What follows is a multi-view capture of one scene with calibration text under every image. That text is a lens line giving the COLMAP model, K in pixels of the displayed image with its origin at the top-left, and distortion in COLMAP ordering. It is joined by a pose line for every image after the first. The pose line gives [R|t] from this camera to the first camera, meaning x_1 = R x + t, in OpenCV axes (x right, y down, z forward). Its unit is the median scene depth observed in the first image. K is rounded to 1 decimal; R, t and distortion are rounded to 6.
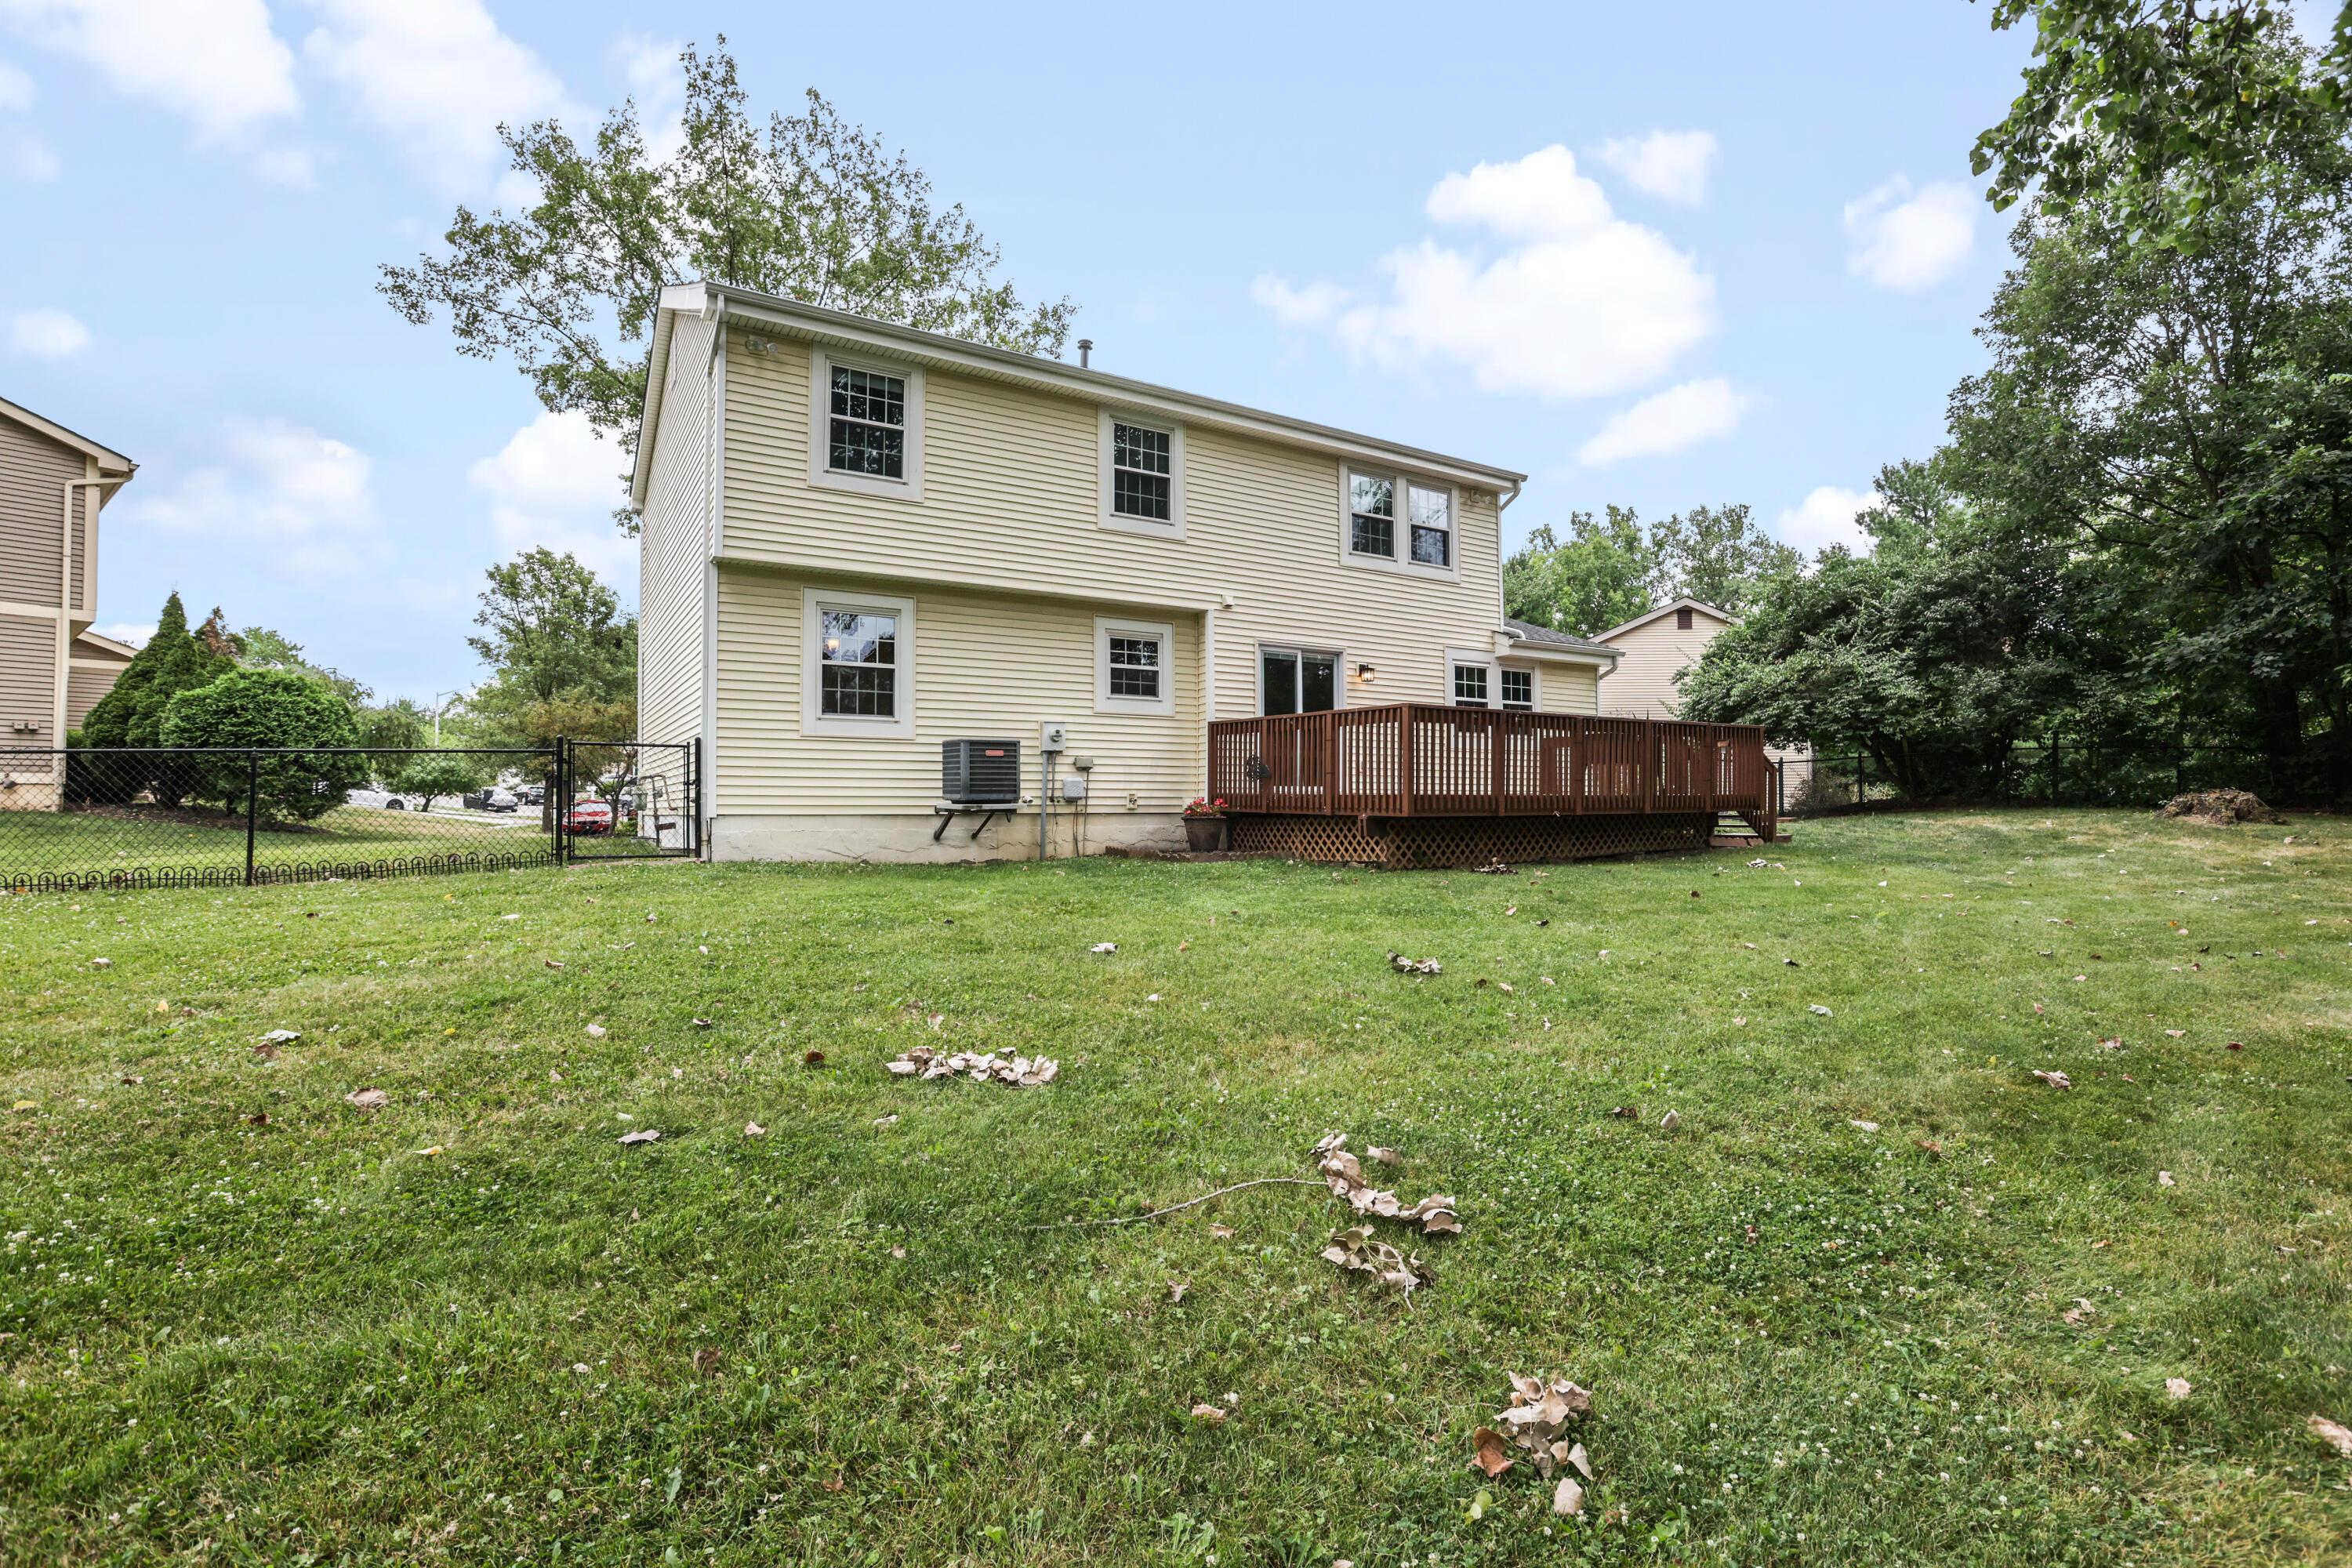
lens RADIAL K [[1121.3, 0, 1176.0], [0, 1121.3, 784.0], [0, 0, 1]] dist [-0.030409, -0.000348]
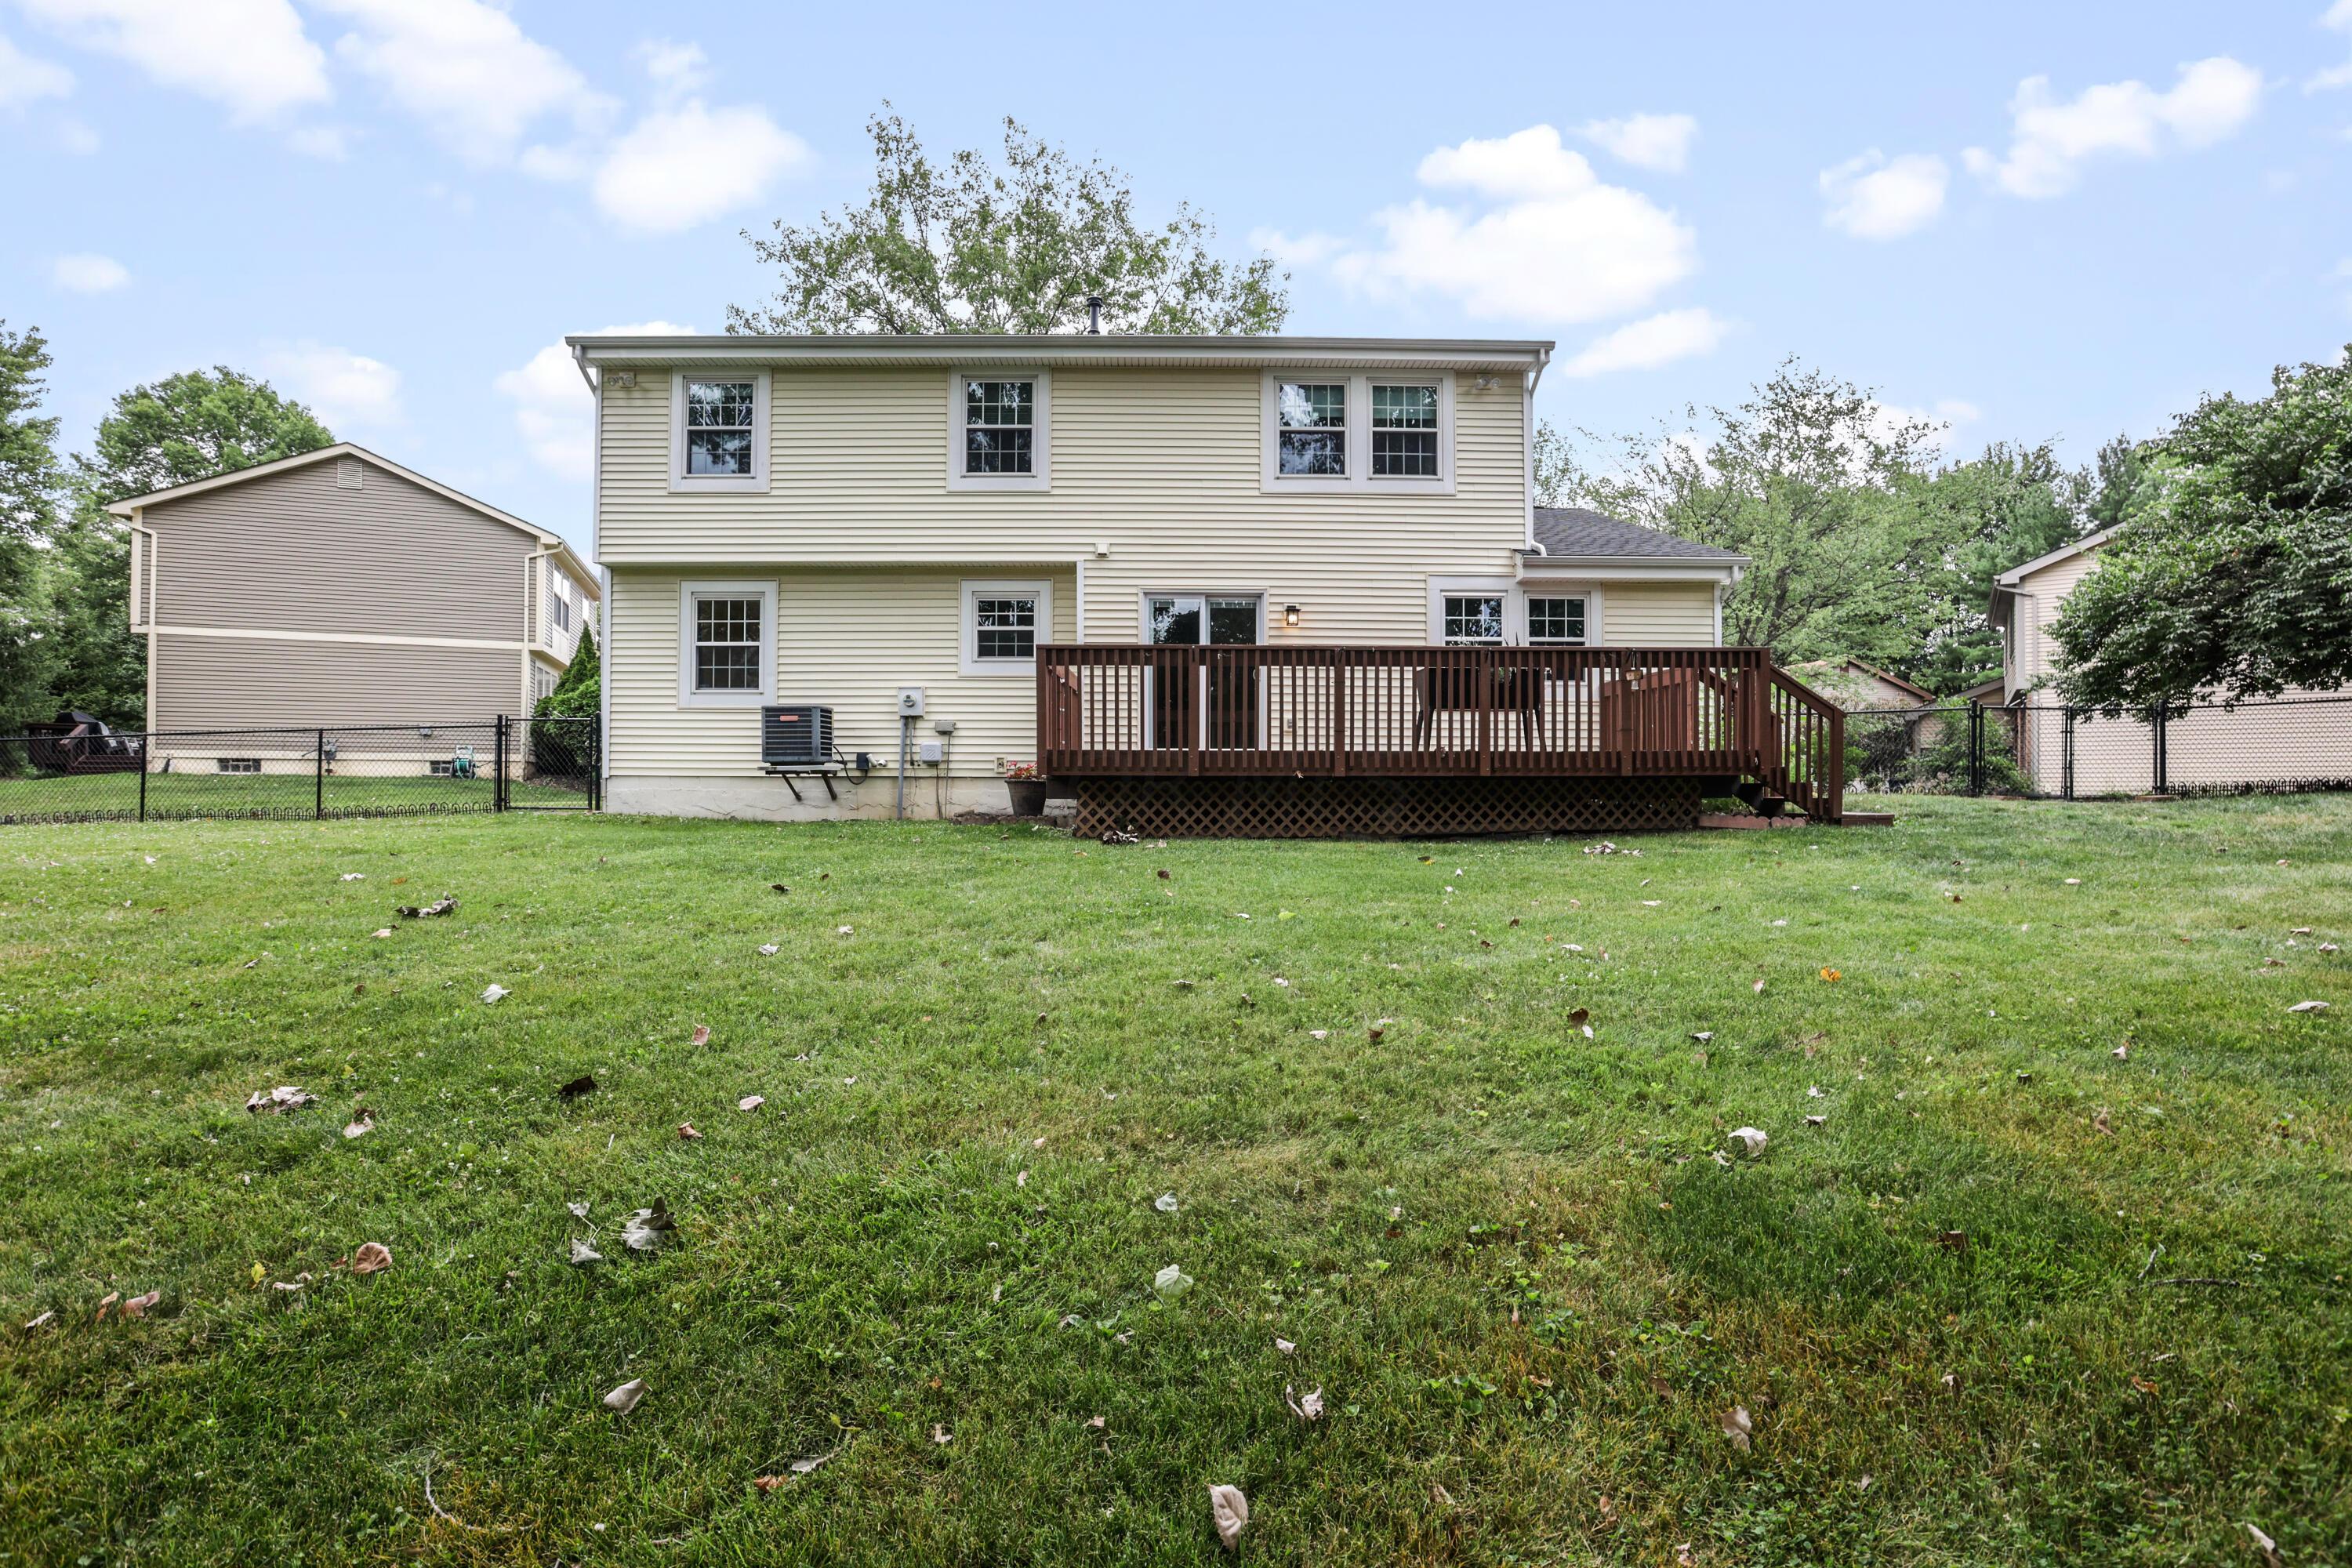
lens RADIAL K [[1038.0, 0, 1176.0], [0, 1038.0, 784.0], [0, 0, 1]] dist [-0.025347, 0.000161]
pose [[0.856388, 0.002549, -0.516326, 0.557811], [0.008950, 0.999764, 0.019781, 0.015465], [0.516255, -0.021561, 0.856164, 0.295773]]
